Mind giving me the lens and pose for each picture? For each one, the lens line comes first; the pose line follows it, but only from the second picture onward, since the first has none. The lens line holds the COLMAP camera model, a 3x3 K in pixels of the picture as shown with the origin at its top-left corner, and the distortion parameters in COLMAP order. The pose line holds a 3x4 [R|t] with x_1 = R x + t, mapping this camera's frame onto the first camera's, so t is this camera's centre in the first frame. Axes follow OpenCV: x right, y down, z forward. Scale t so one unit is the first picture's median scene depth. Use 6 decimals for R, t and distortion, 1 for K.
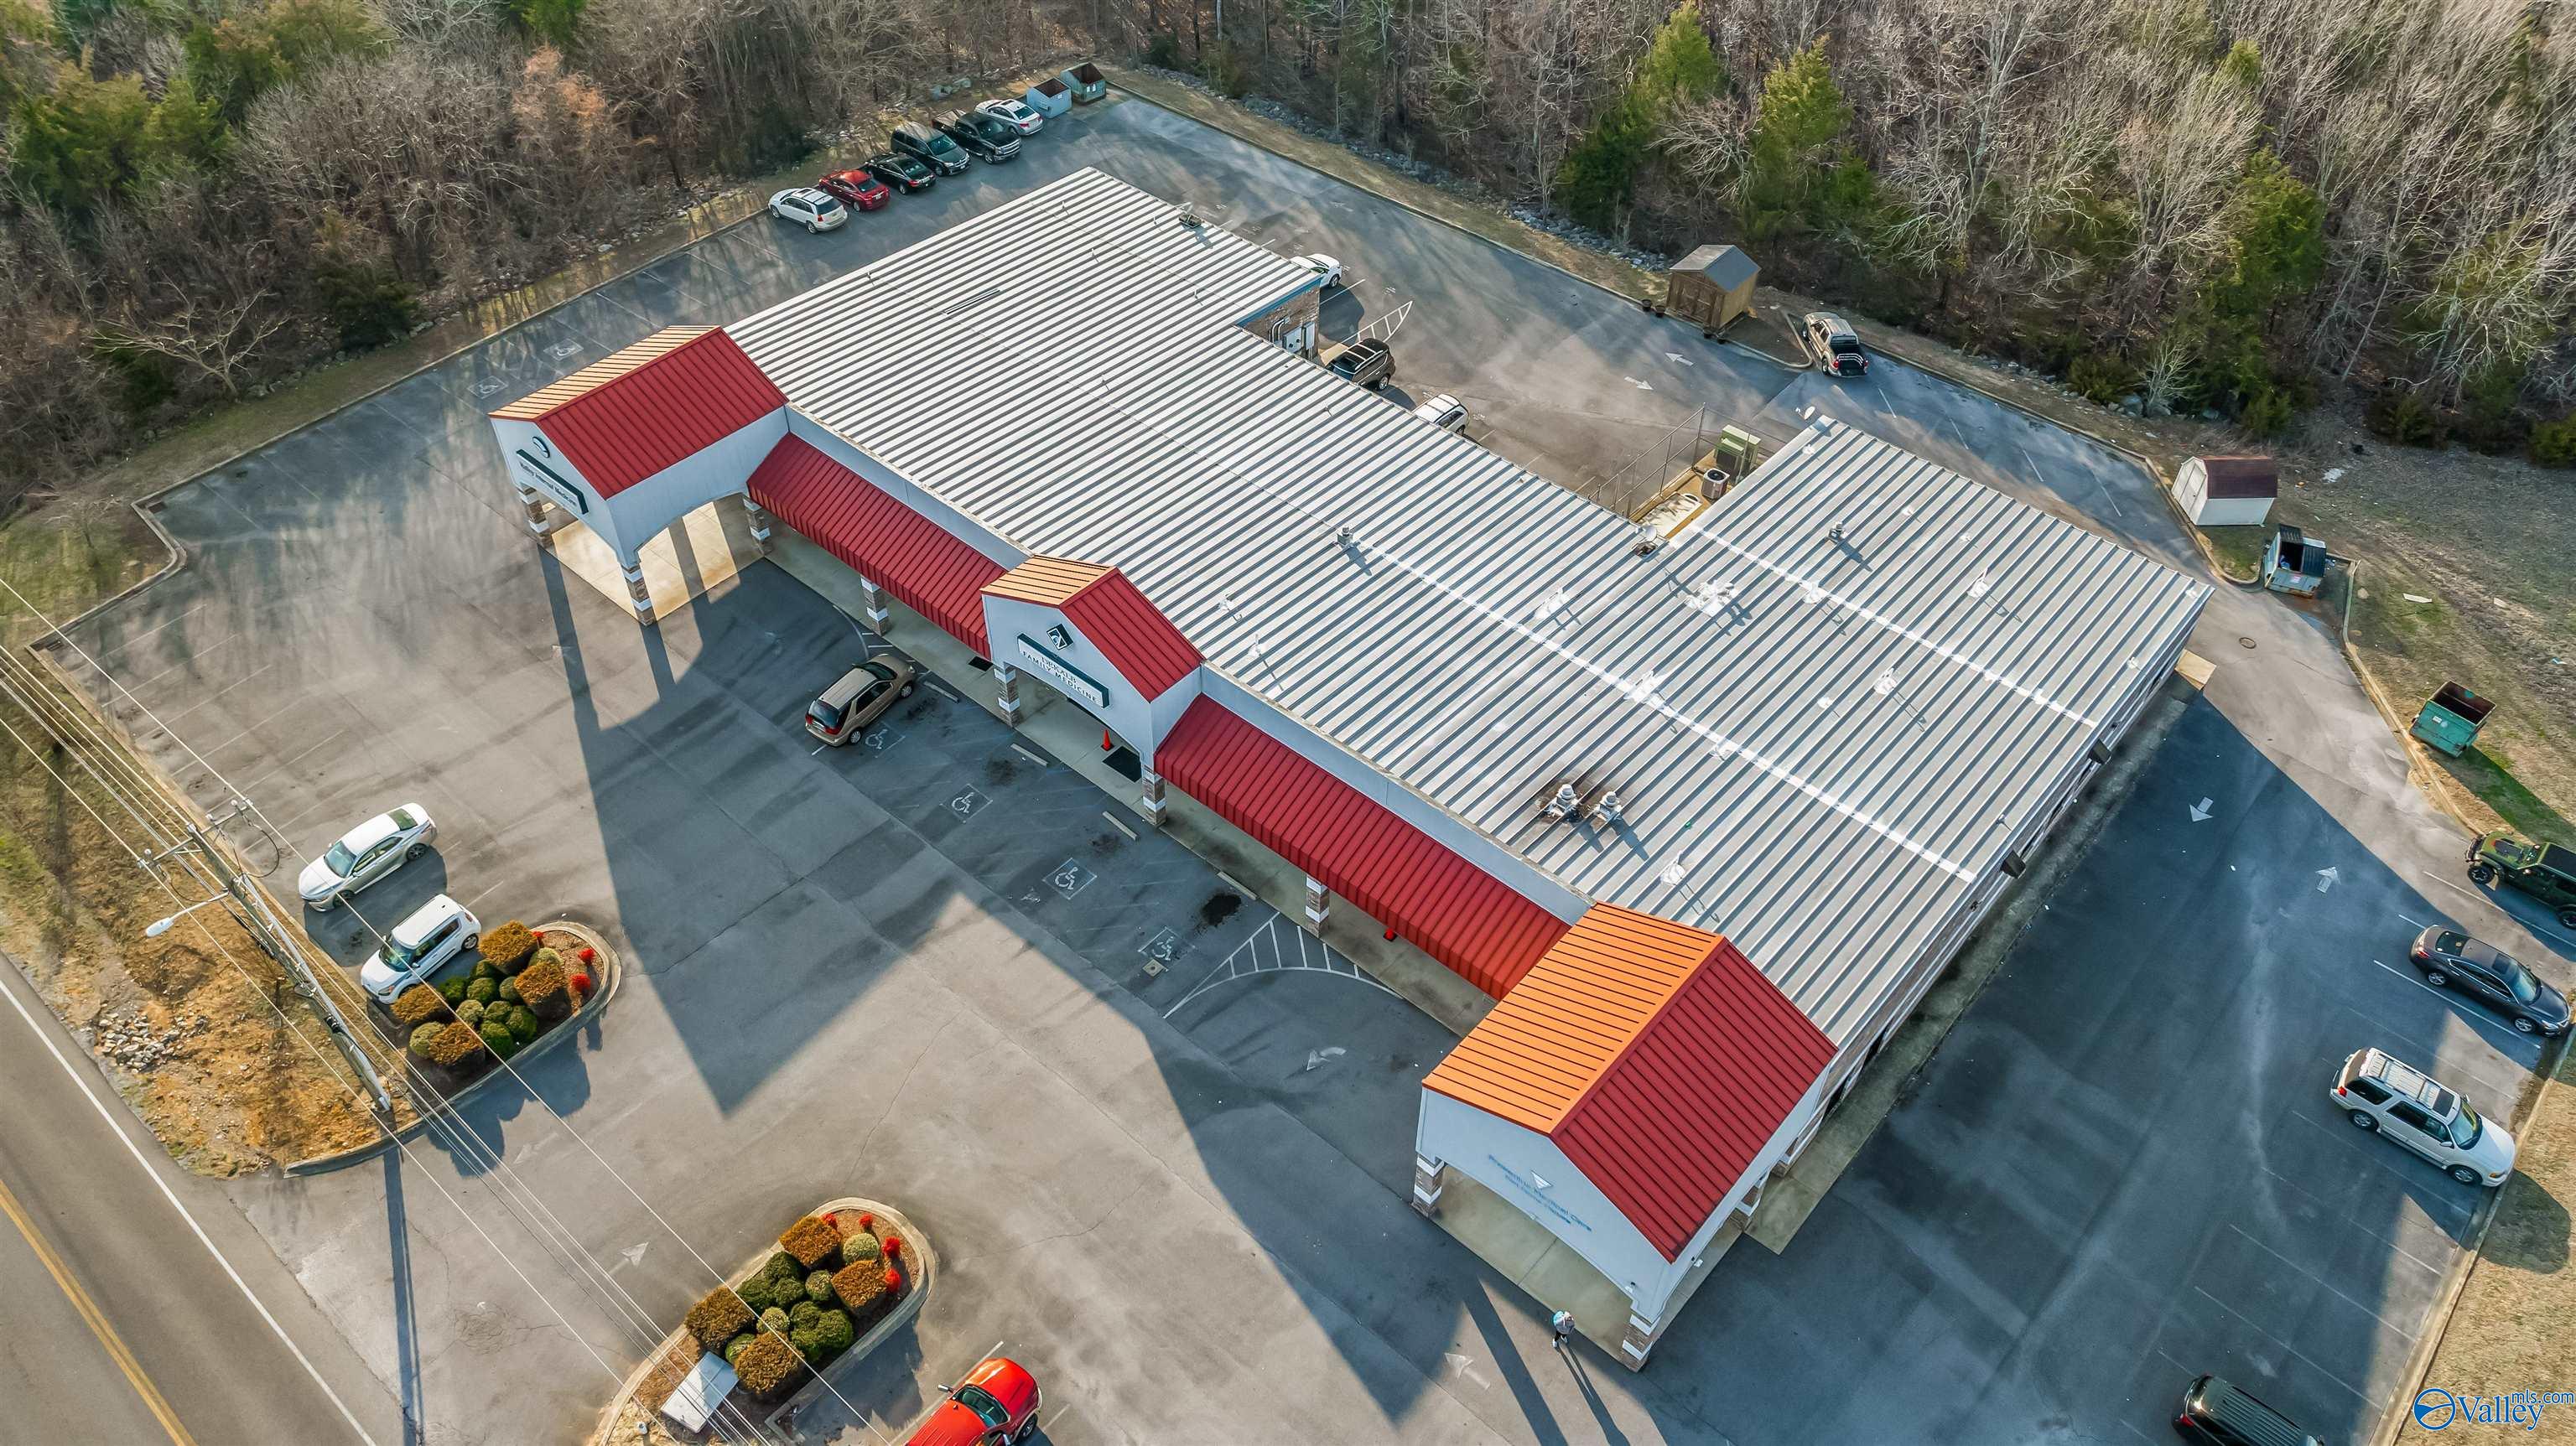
lens RADIAL K [[1812.0, 0, 1288.0], [0, 1812.0, 723.0], [0, 0, 1]] dist [-0.096039, 0.101251]
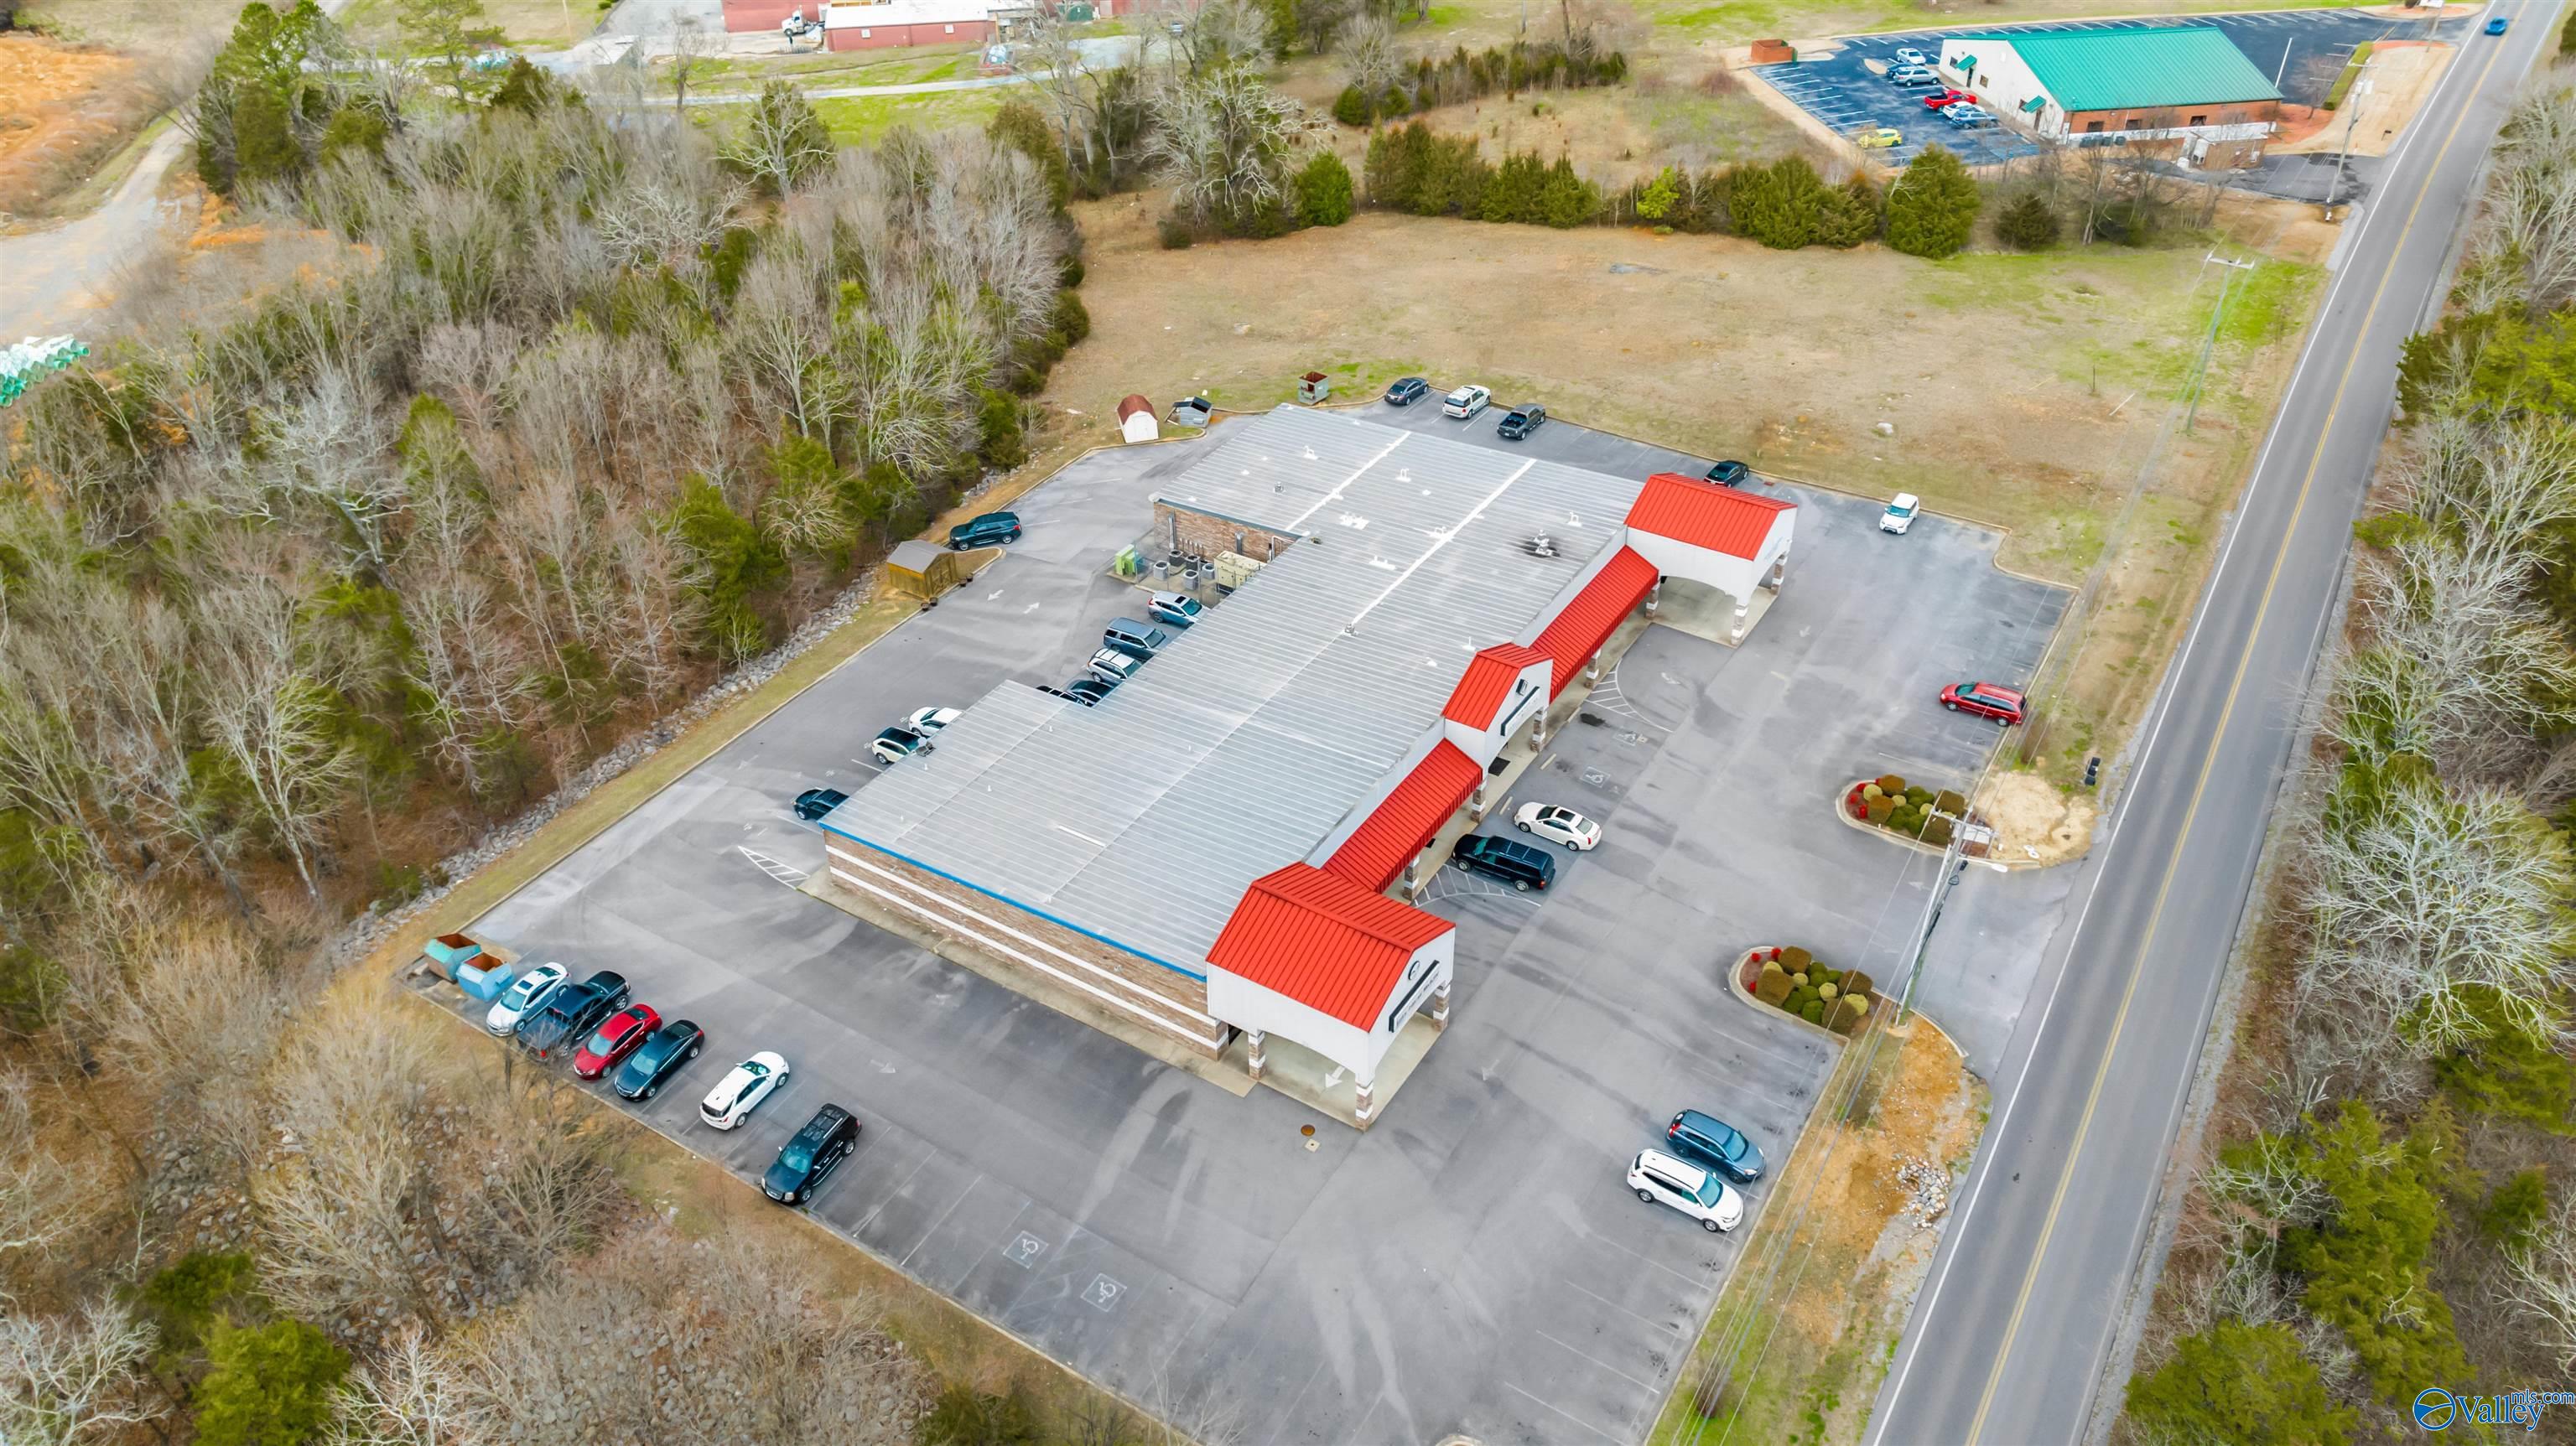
lens RADIAL K [[1774.0, 0, 1288.0], [0, 1774.0, 723.0], [0, 0, 1]] dist [-0.036801, 0.000034]
pose [[-0.163981, -0.576105, 0.800758, -1.380842], [0.692678, 0.510715, 0.509282, -0.982629], [-0.702359, 0.638180, 0.315308, 0.672748]]
